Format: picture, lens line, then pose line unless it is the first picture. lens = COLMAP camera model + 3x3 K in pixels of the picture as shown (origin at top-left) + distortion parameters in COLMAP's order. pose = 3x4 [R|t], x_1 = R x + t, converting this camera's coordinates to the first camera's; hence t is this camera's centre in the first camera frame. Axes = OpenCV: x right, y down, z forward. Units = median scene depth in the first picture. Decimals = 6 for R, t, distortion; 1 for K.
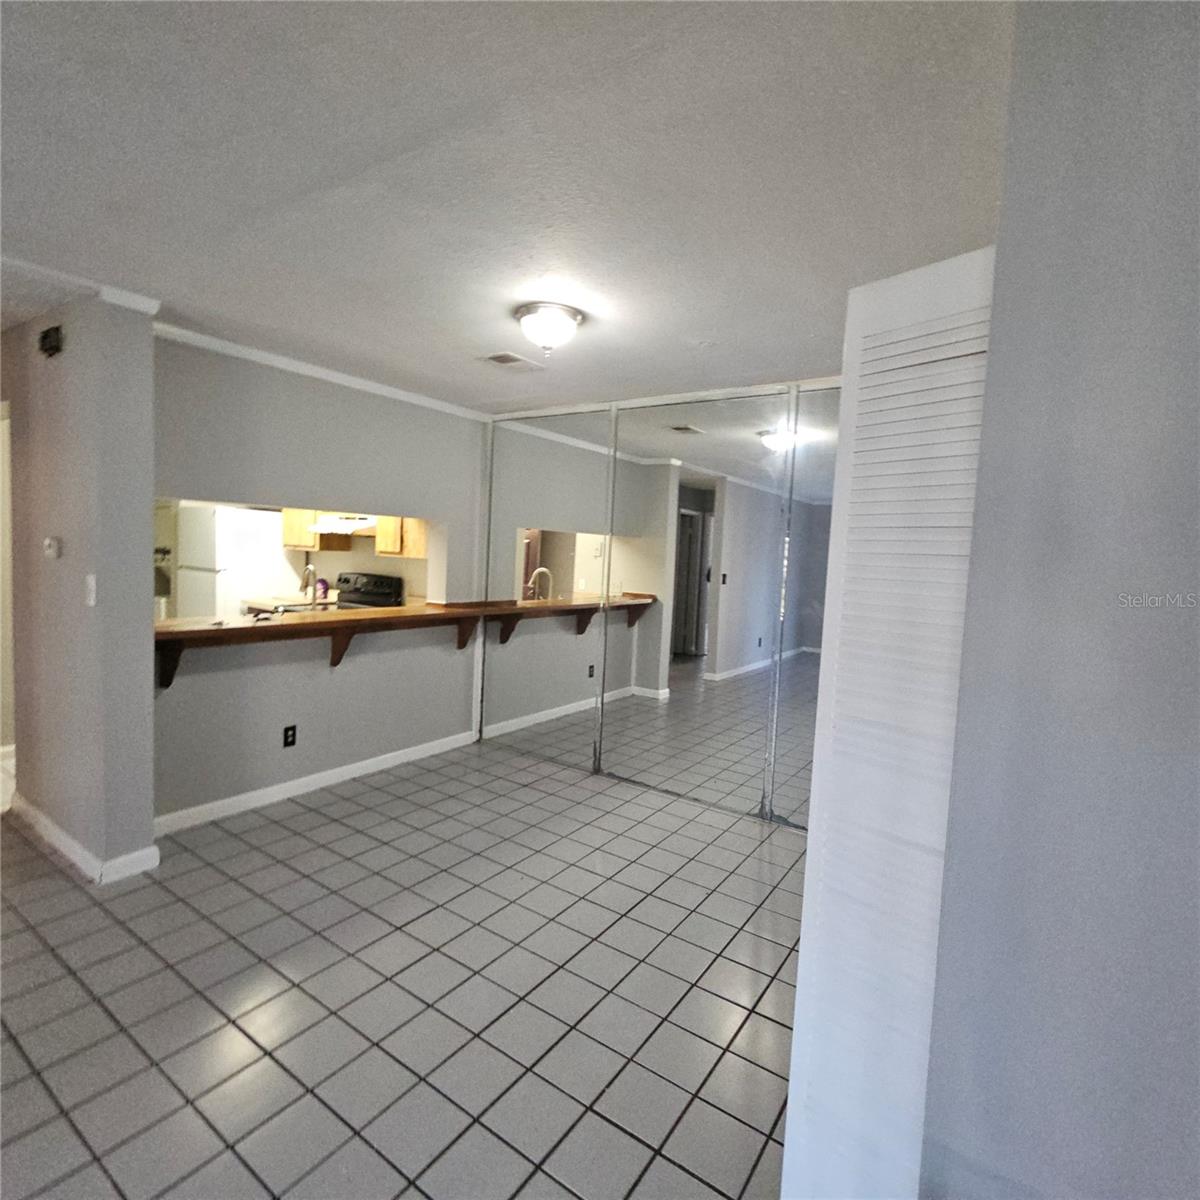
lens RADIAL K [[653.4, 0, 597.0], [0, 653.4, 594.4], [0, 0, 1]] dist [0.002049, -0.000128]
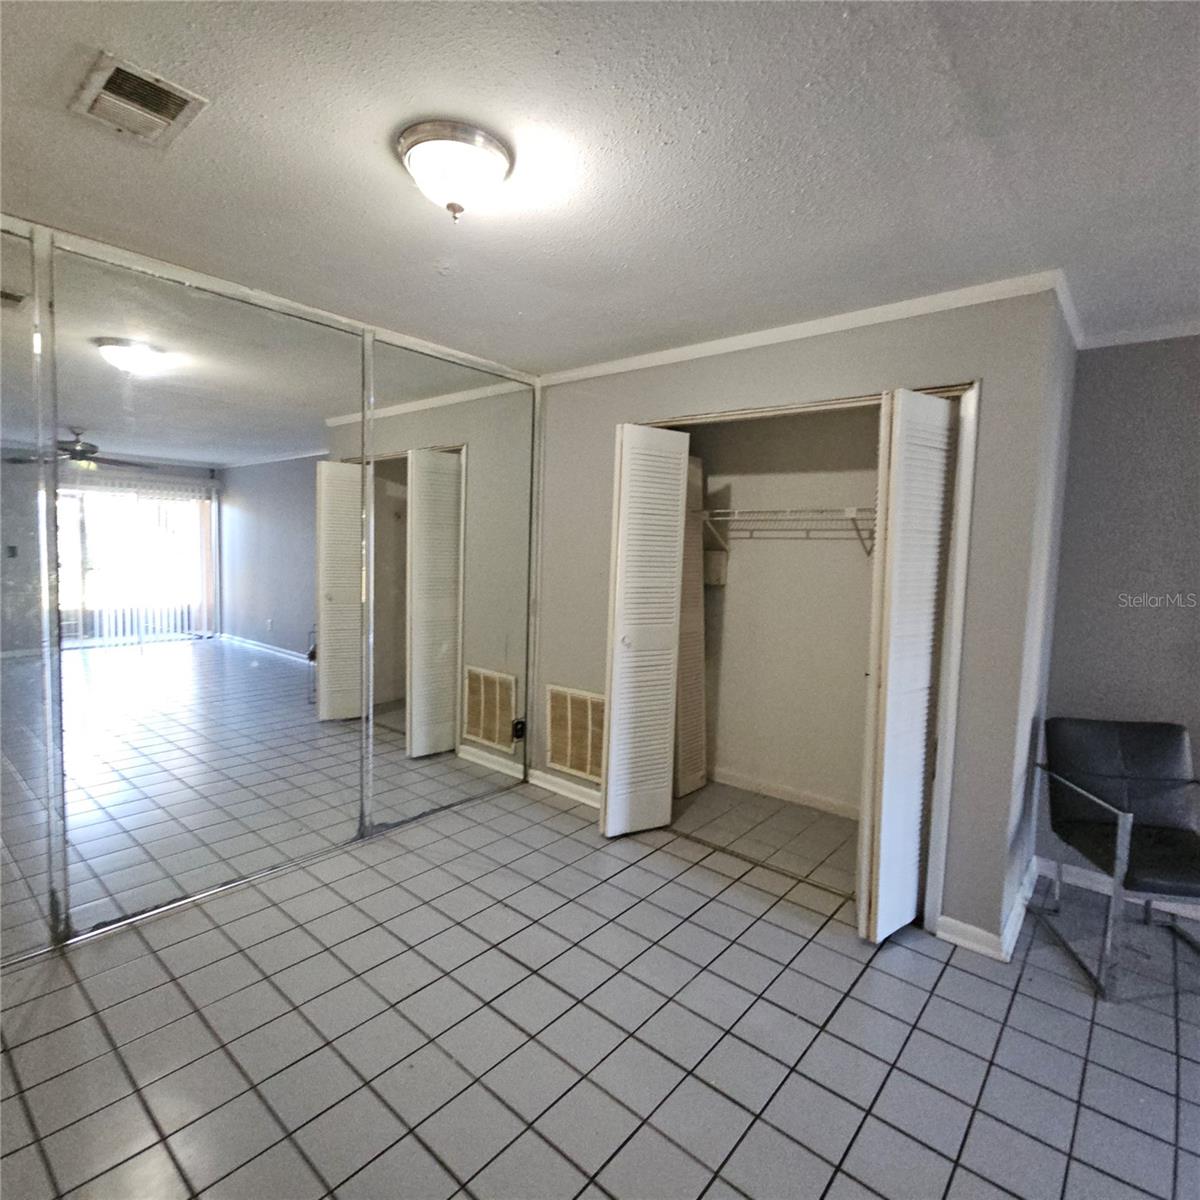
lens RADIAL K [[653.4, 0, 597.0], [0, 653.4, 594.4], [0, 0, 1]] dist [0.002049, -0.000128]
pose [[0.102099, -0.115737, 0.988019, -0.635454], [0.041431, 0.992842, 0.112021, -0.069986], [-0.993911, 0.029498, 0.106163, 0.719268]]
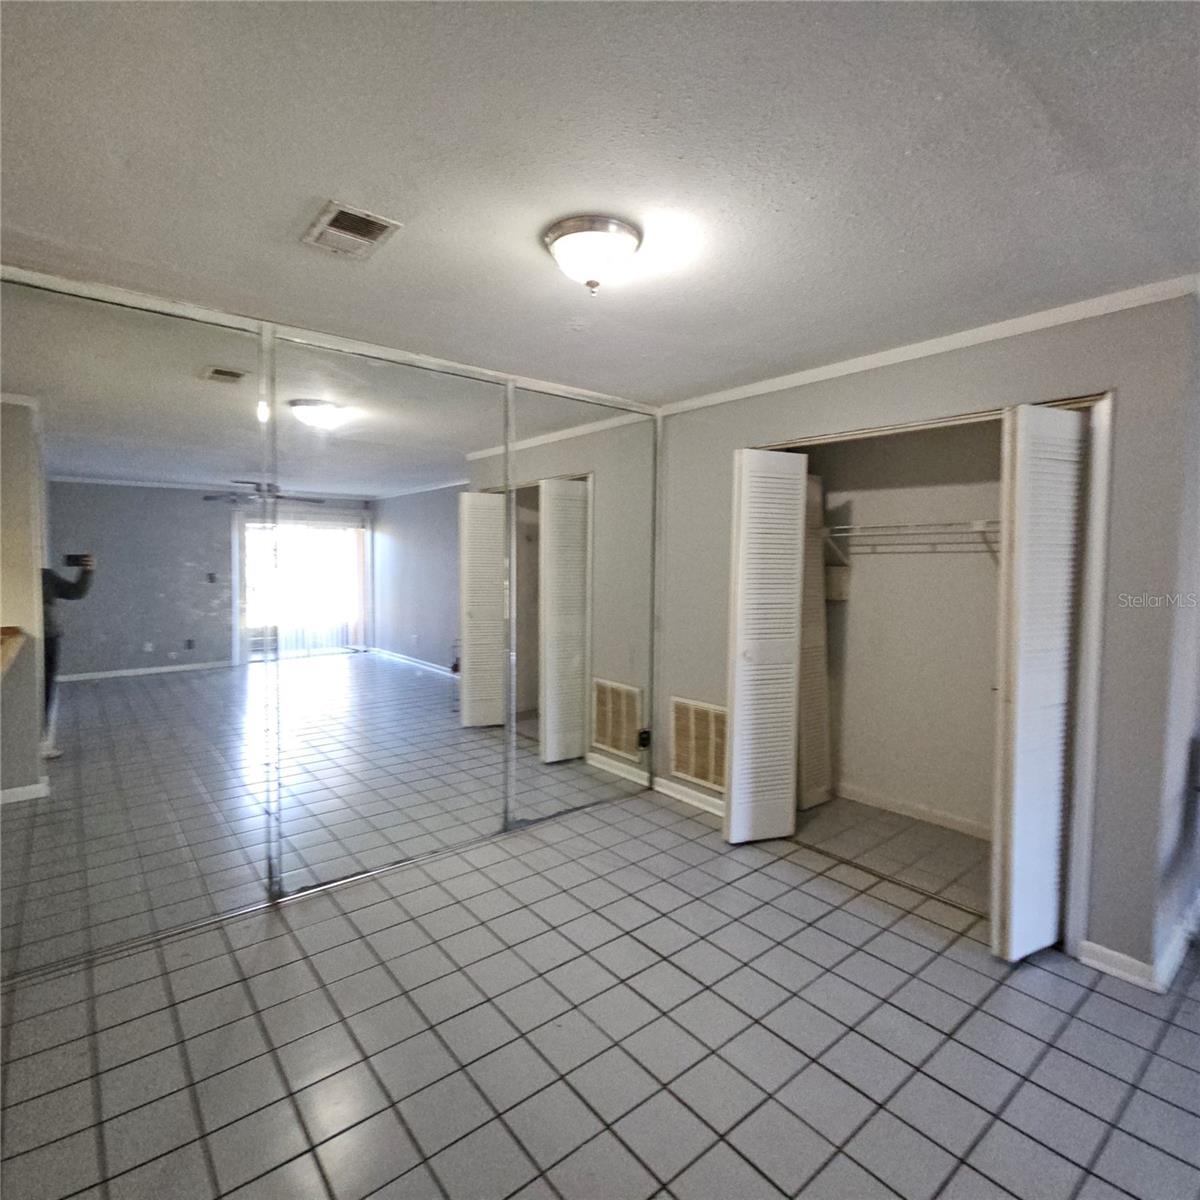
lens RADIAL K [[653.4, 0, 597.0], [0, 653.4, 594.4], [0, 0, 1]] dist [0.002049, -0.000128]
pose [[0.276761, -0.094719, 0.956259, -0.712199], [0.068992, 0.994521, 0.078541, -0.081078], [-0.958459, 0.044237, 0.281780, 0.713980]]
